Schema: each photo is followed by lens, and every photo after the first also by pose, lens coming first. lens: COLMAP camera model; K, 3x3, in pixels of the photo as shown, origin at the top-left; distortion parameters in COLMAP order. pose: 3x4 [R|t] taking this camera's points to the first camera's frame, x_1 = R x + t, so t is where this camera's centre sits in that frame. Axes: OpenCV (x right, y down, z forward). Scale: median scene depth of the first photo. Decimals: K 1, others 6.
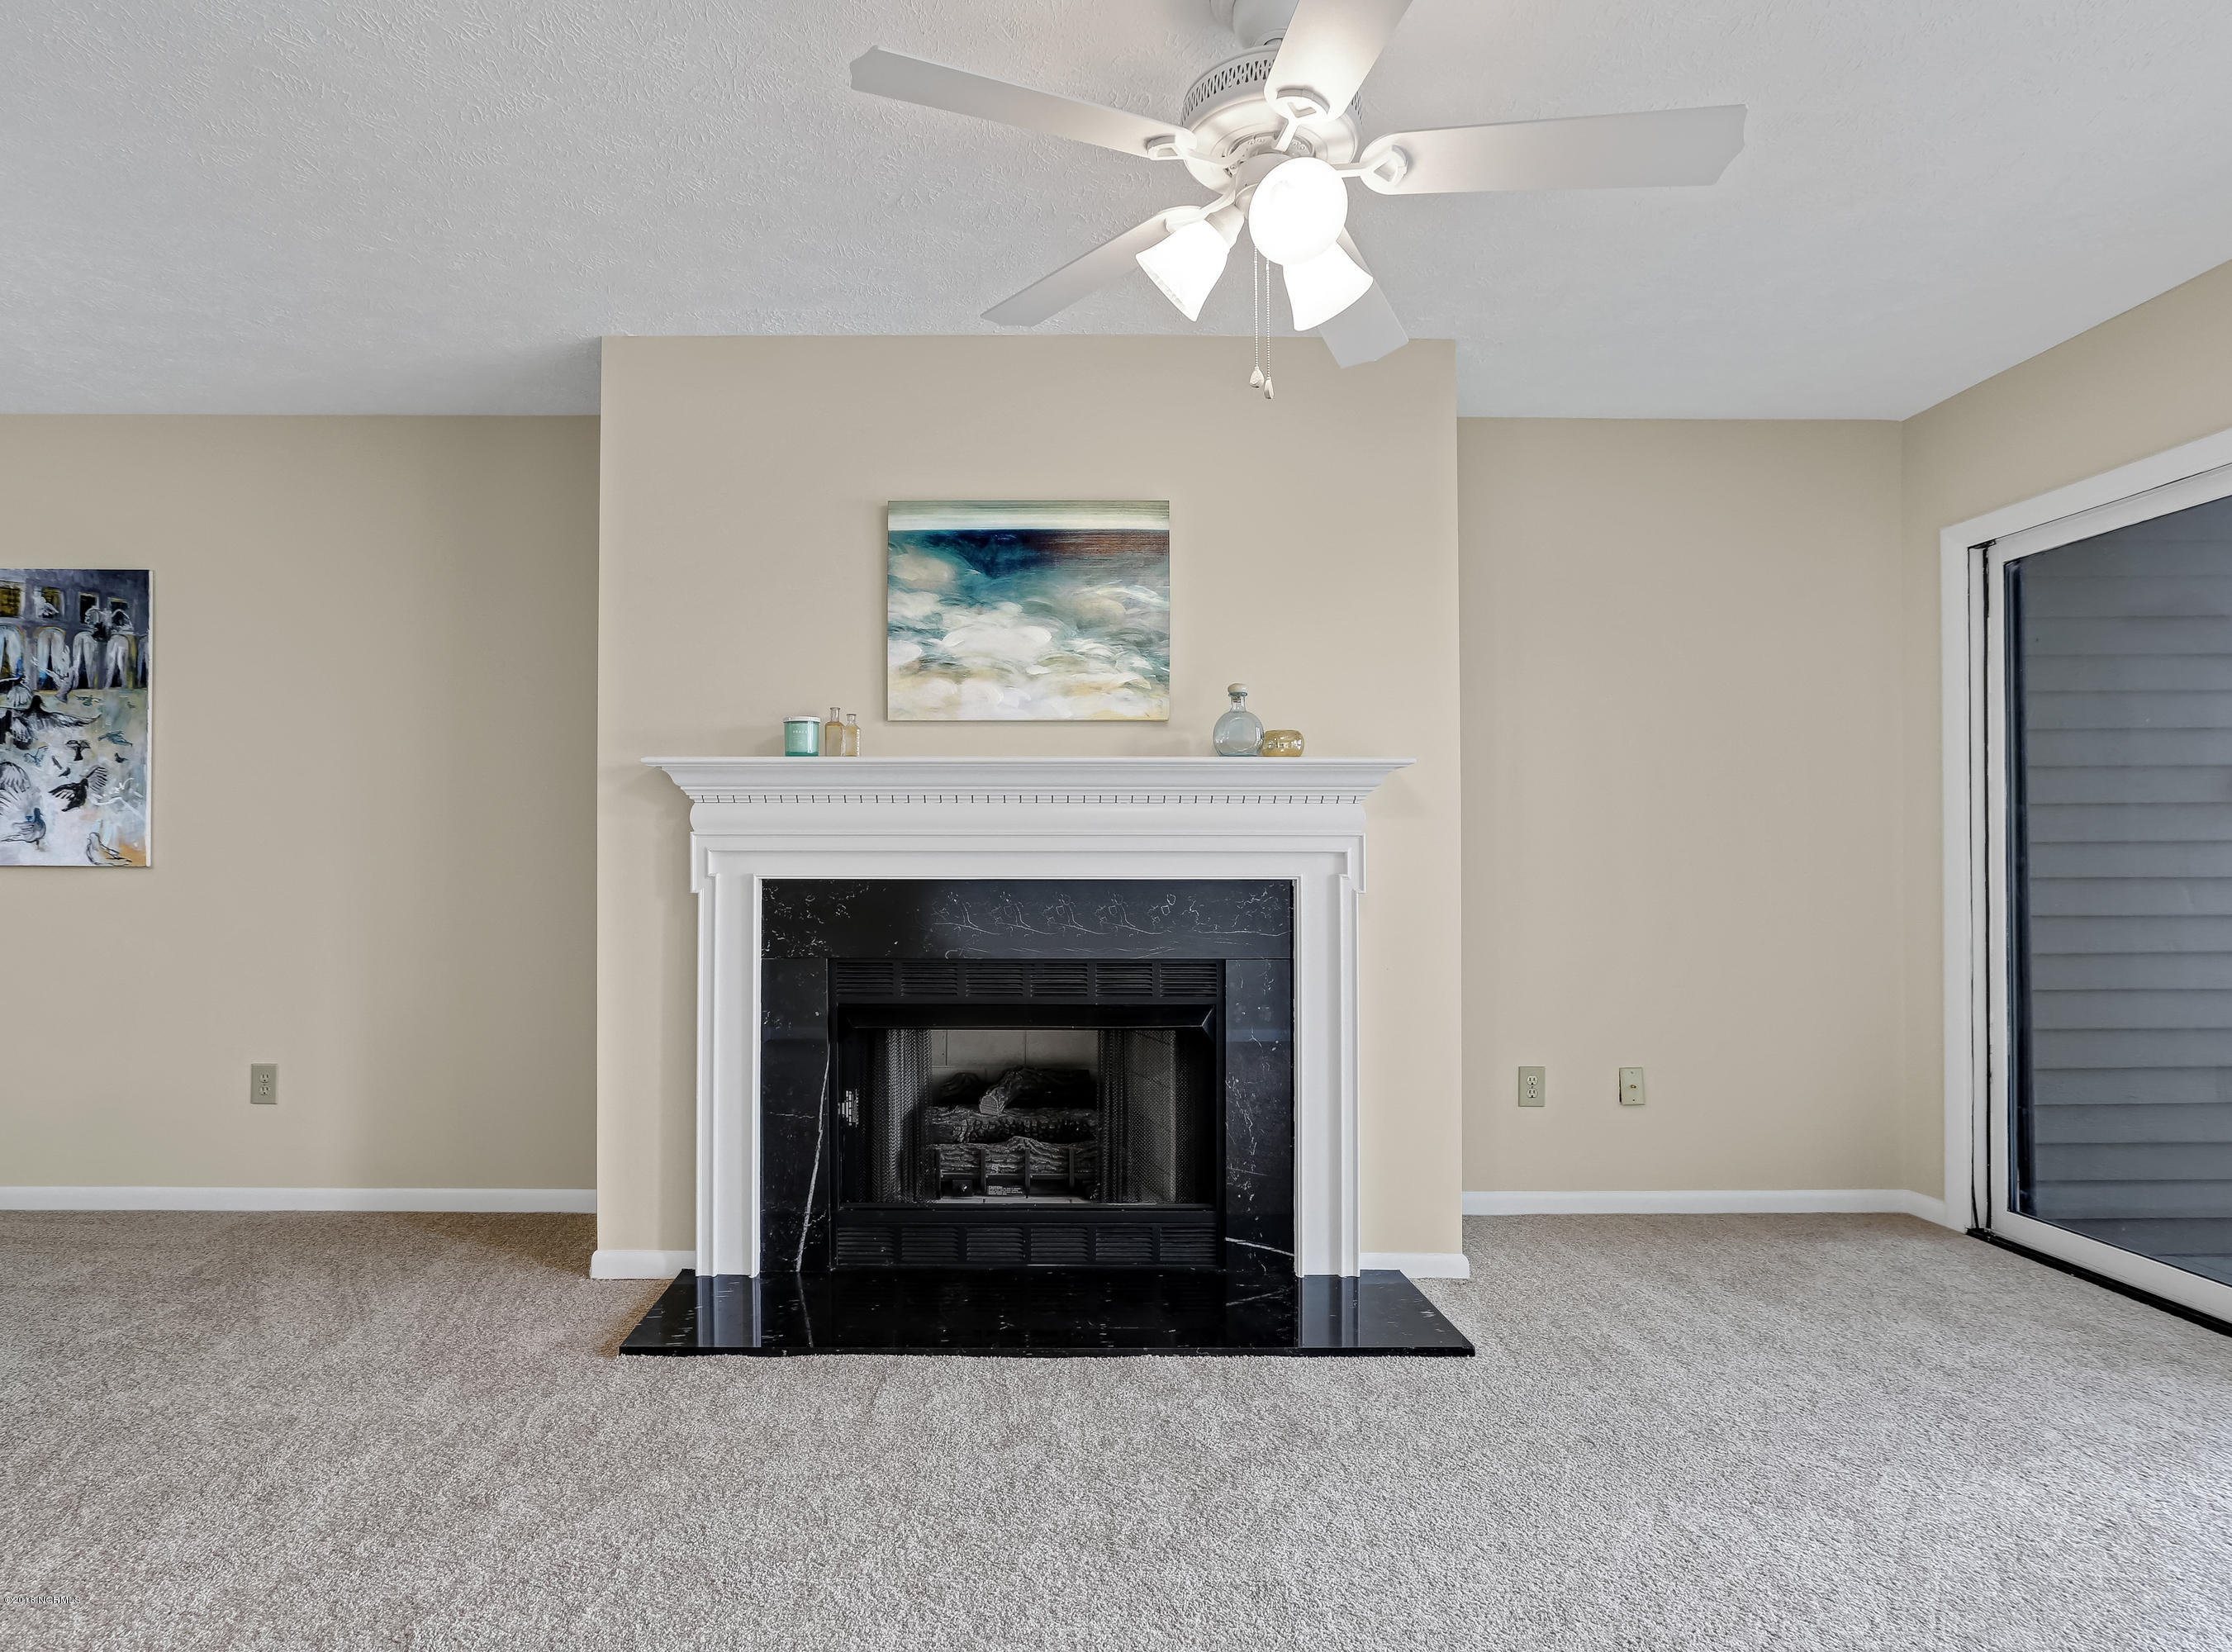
lens RADIAL K [[1202.1, 0, 1032.3], [0, 1202.1, 856.0], [0, 0, 1]] dist [-0.056575, 0.045348]
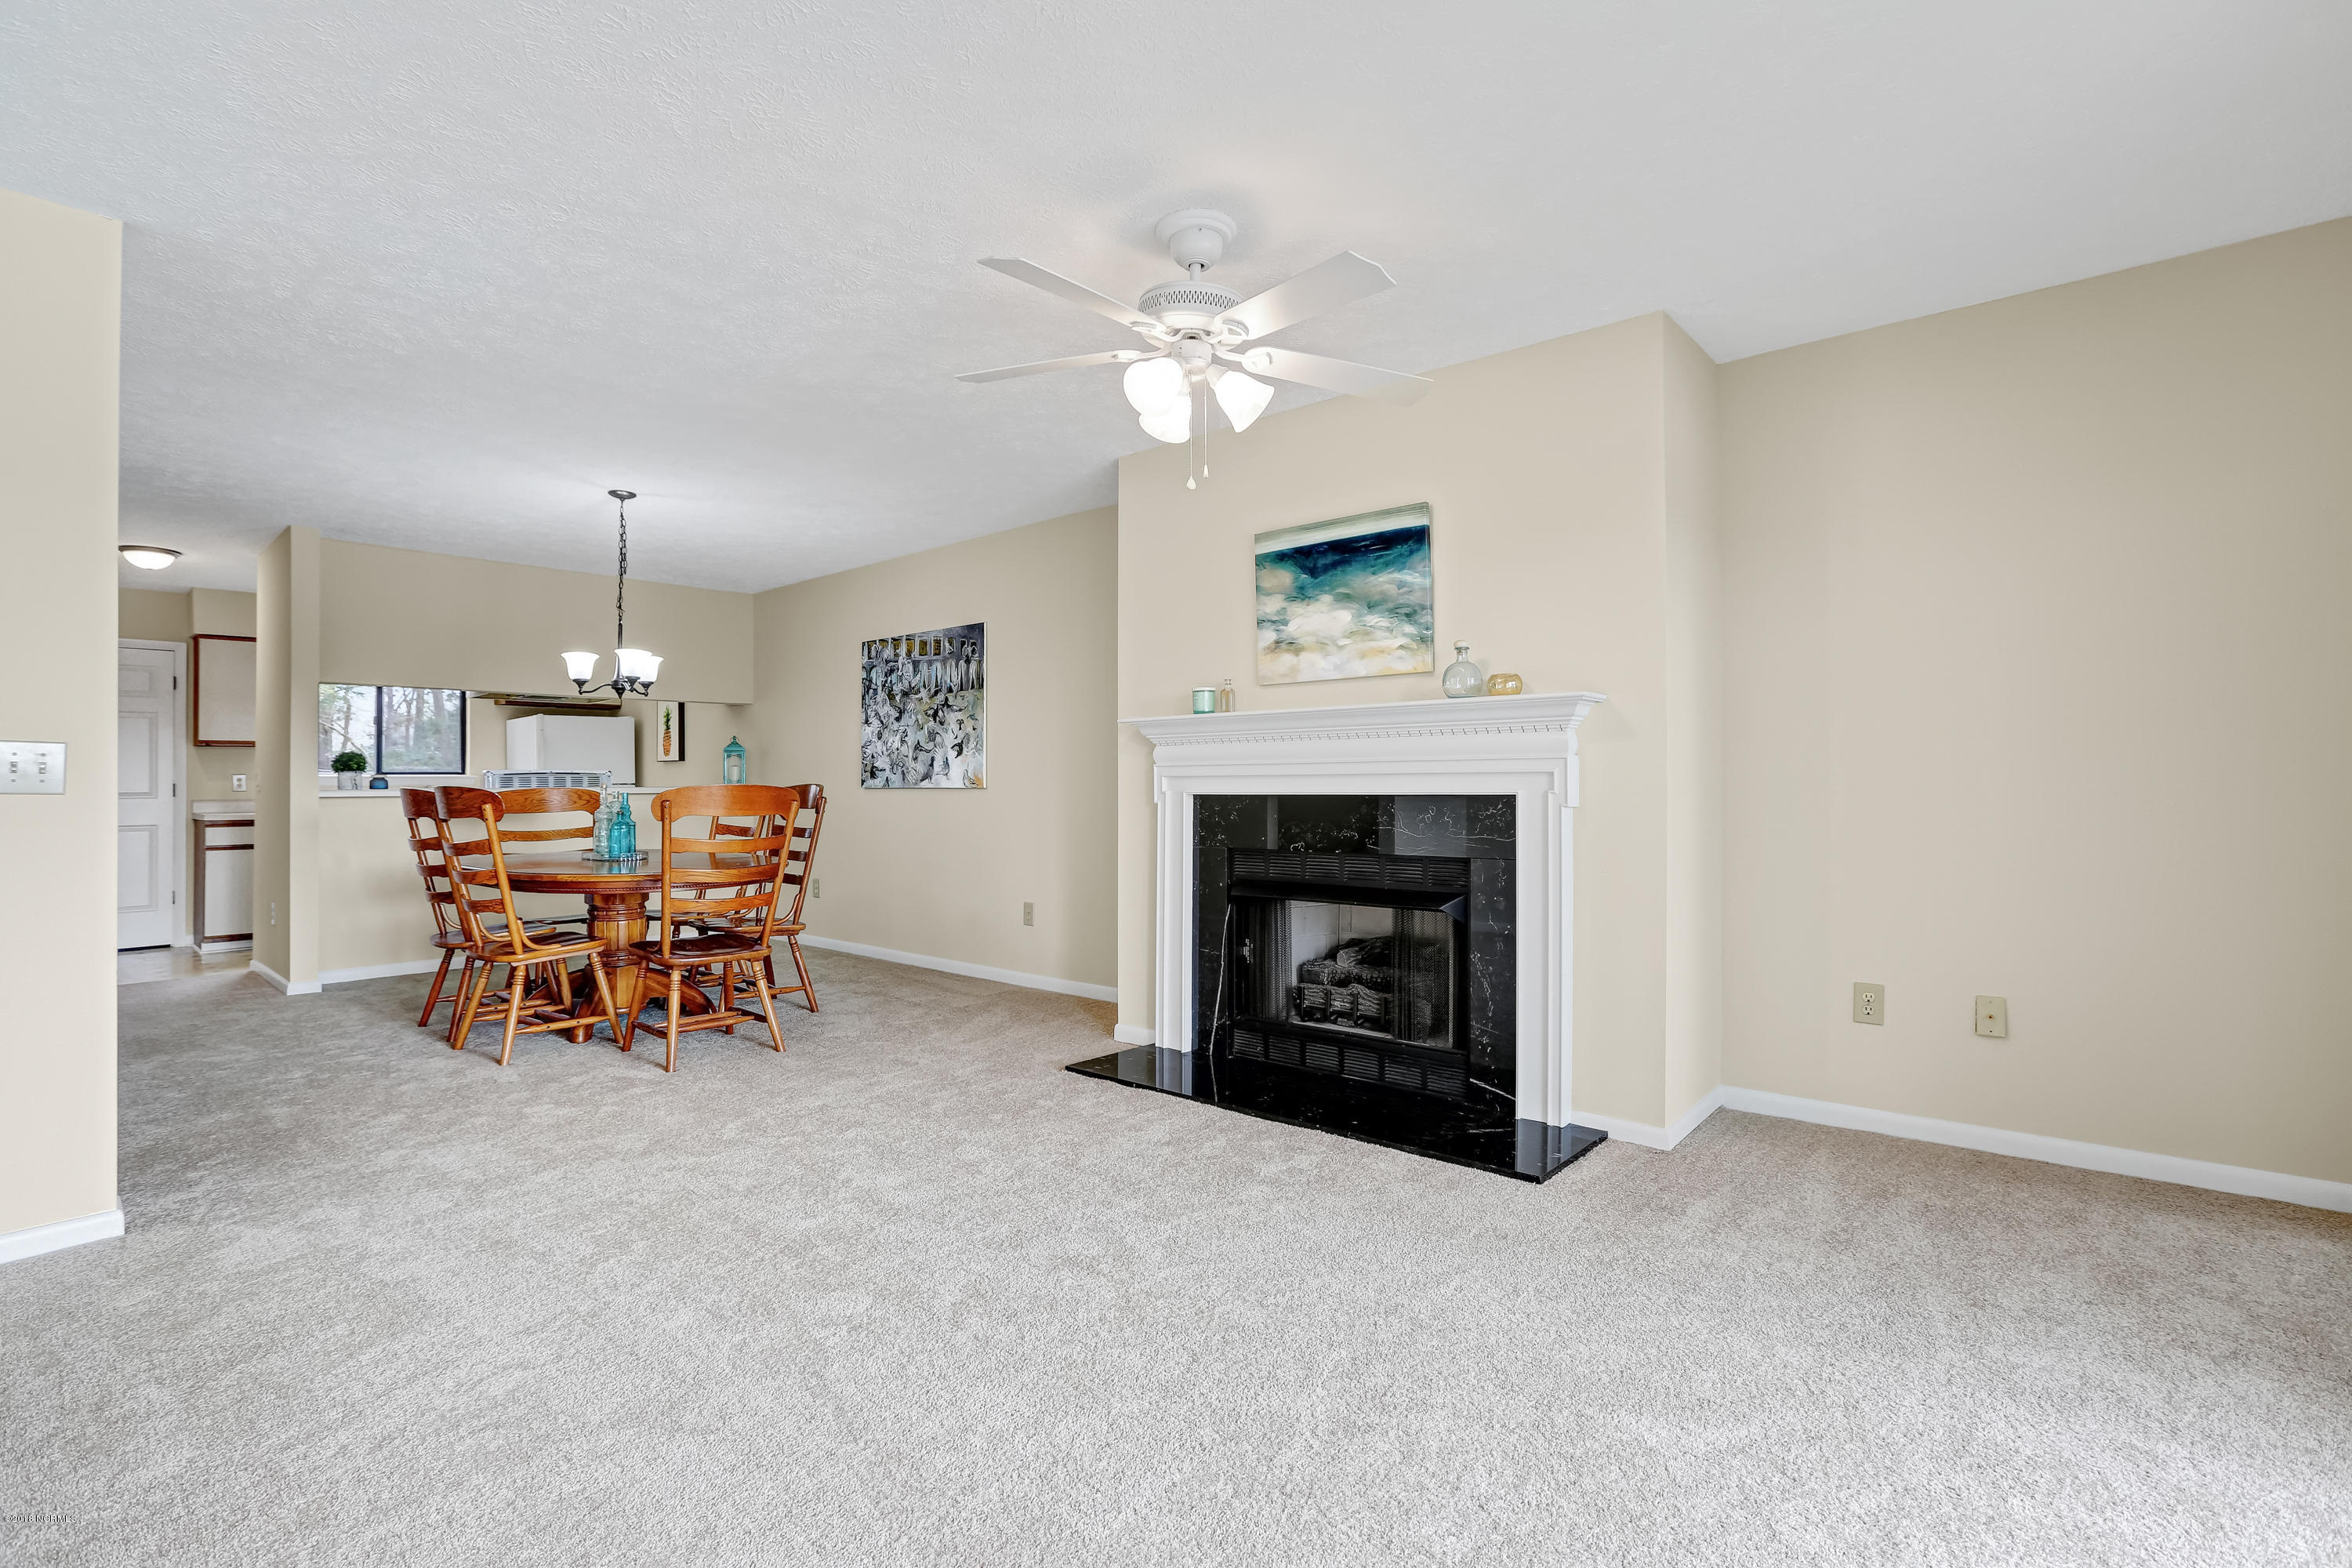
lens RADIAL K [[1109.5, 0, 1176.0], [0, 1109.5, 784.0], [0, 0, 1]] dist [-0.072880, 0.035767]
pose [[0.745180, -0.006001, -0.666836, 0.701824], [0.009736, 0.999951, 0.001881, 0.003119], [0.666792, -0.007894, 0.745202, -0.069083]]
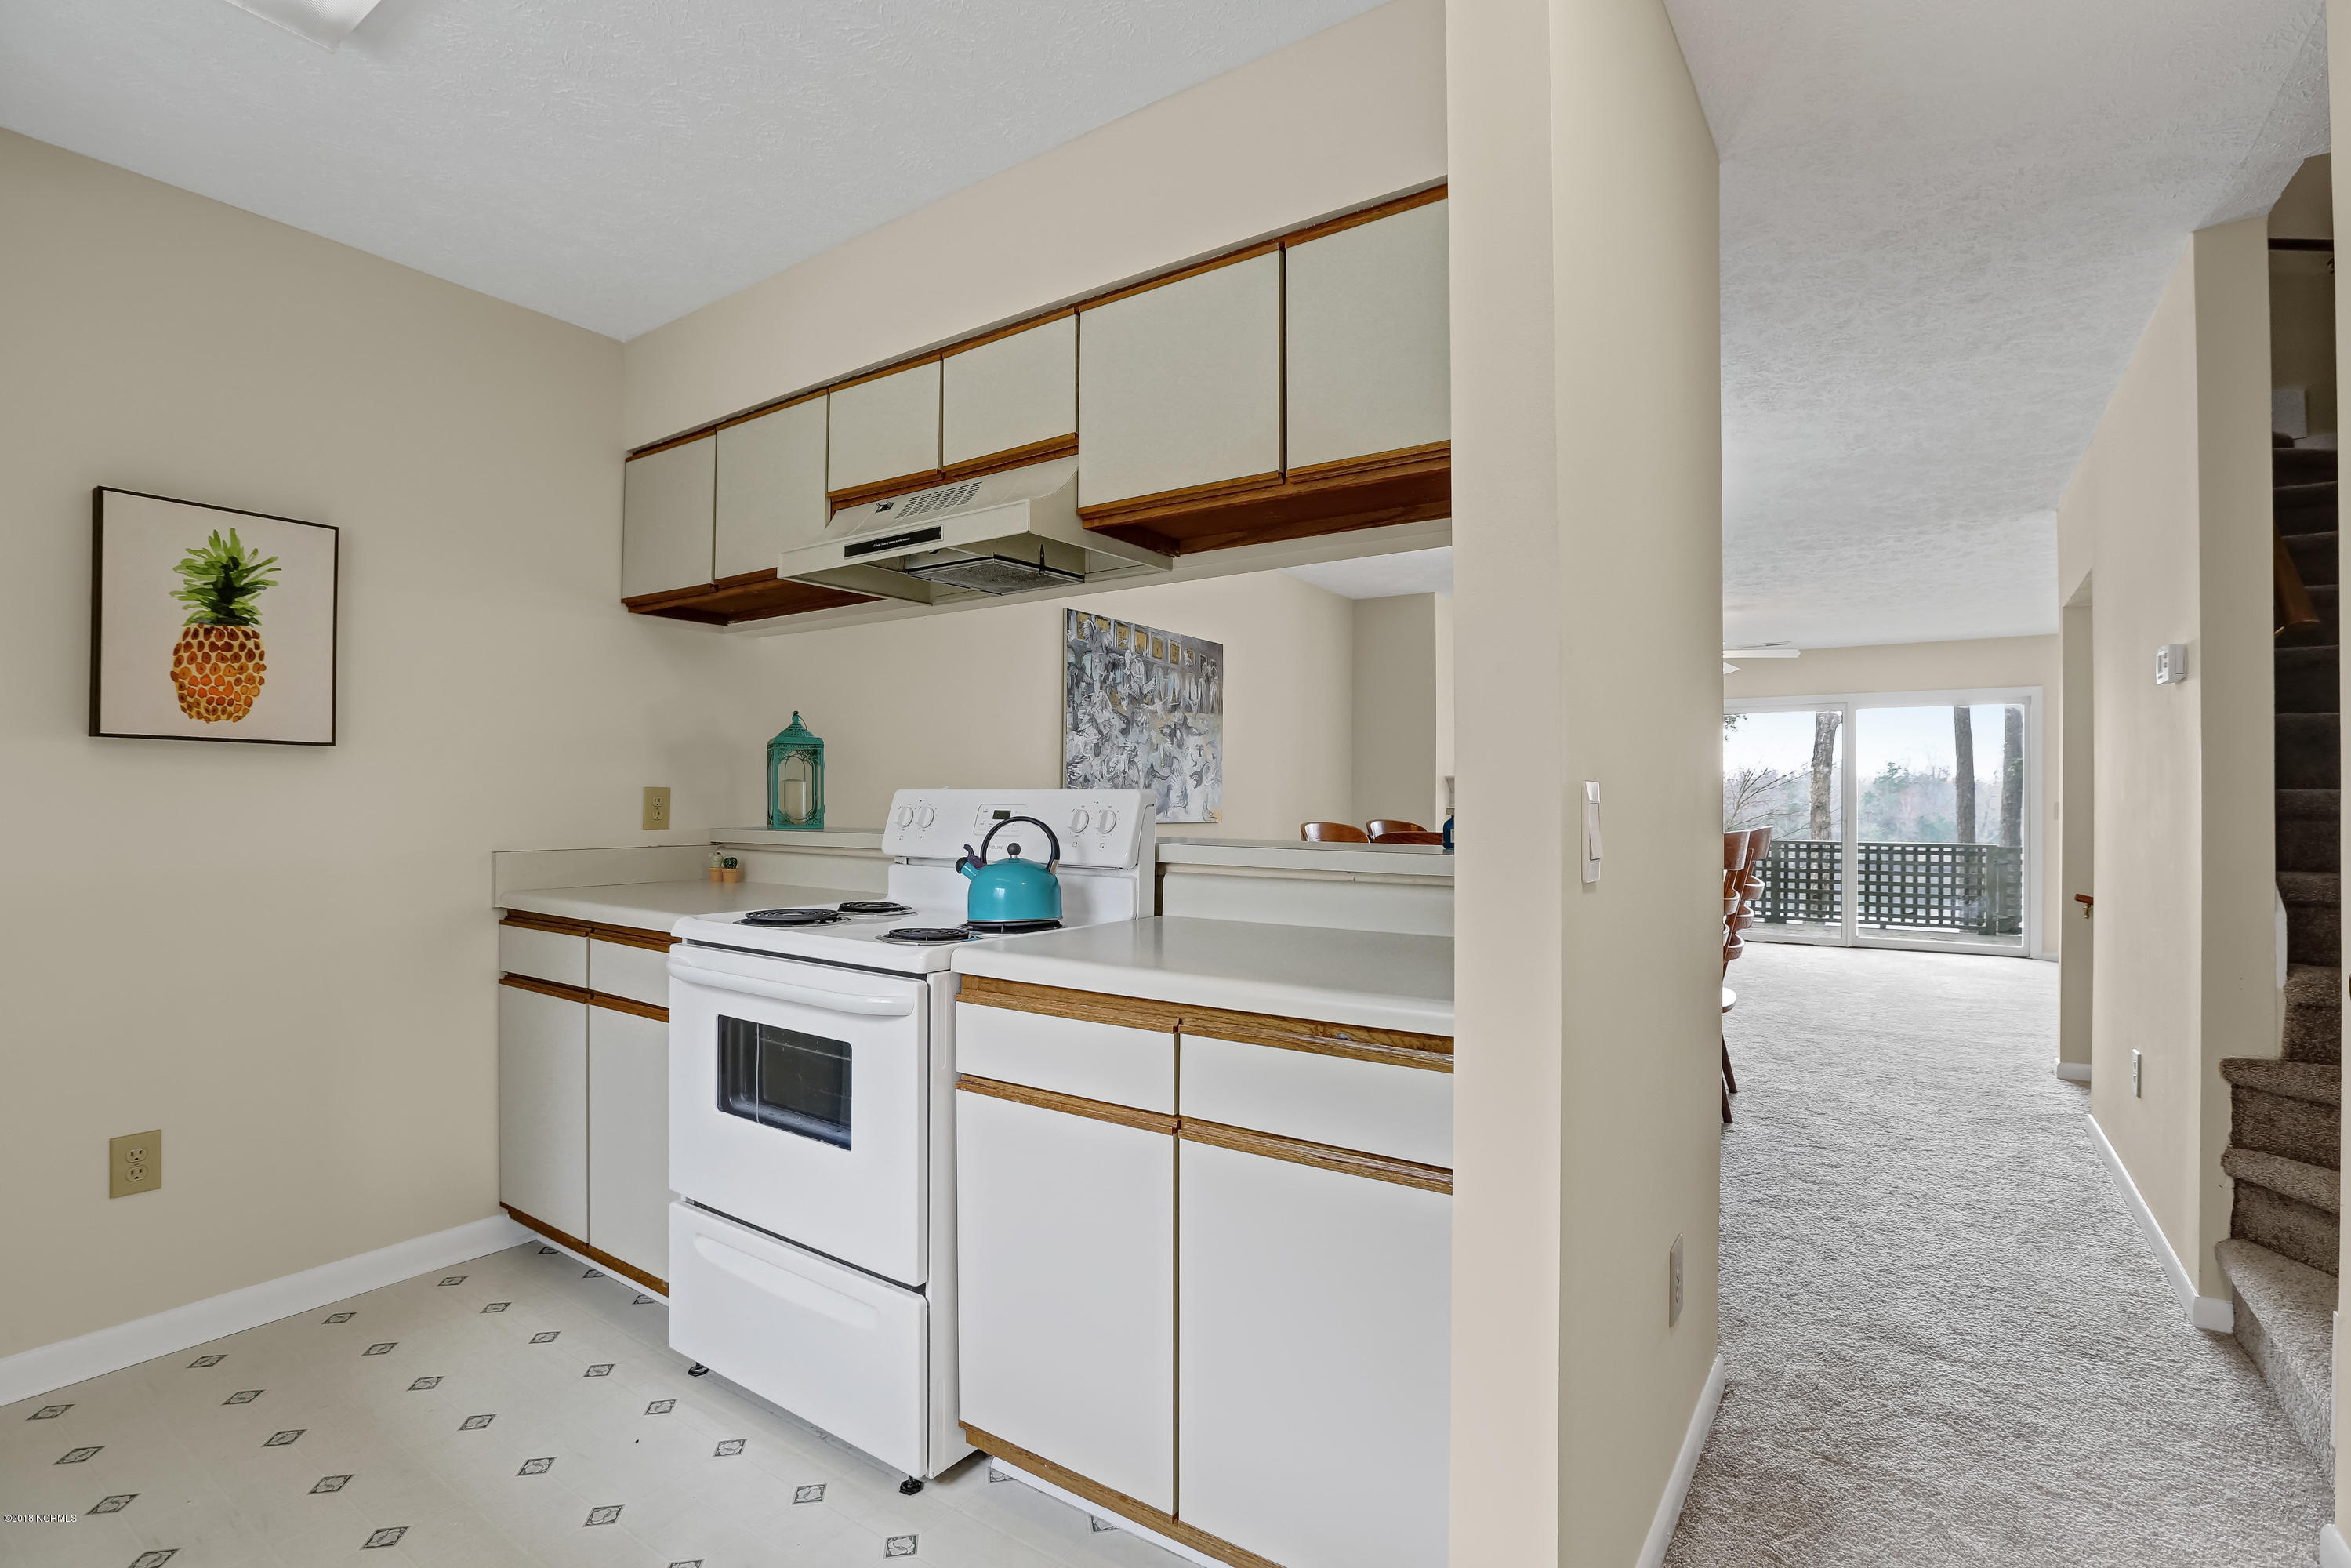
lens RADIAL K [[1078.6, 0, 1186.9], [0, 1078.6, 787.1], [0, 0, 1]] dist [-0.060282, 0.020793]
pose [[0.561967, 0.012210, 0.827070, -2.438956], [-0.015503, 0.999871, -0.004227, -0.039414], [-0.827015, -0.010447, 0.562083, 0.216898]]
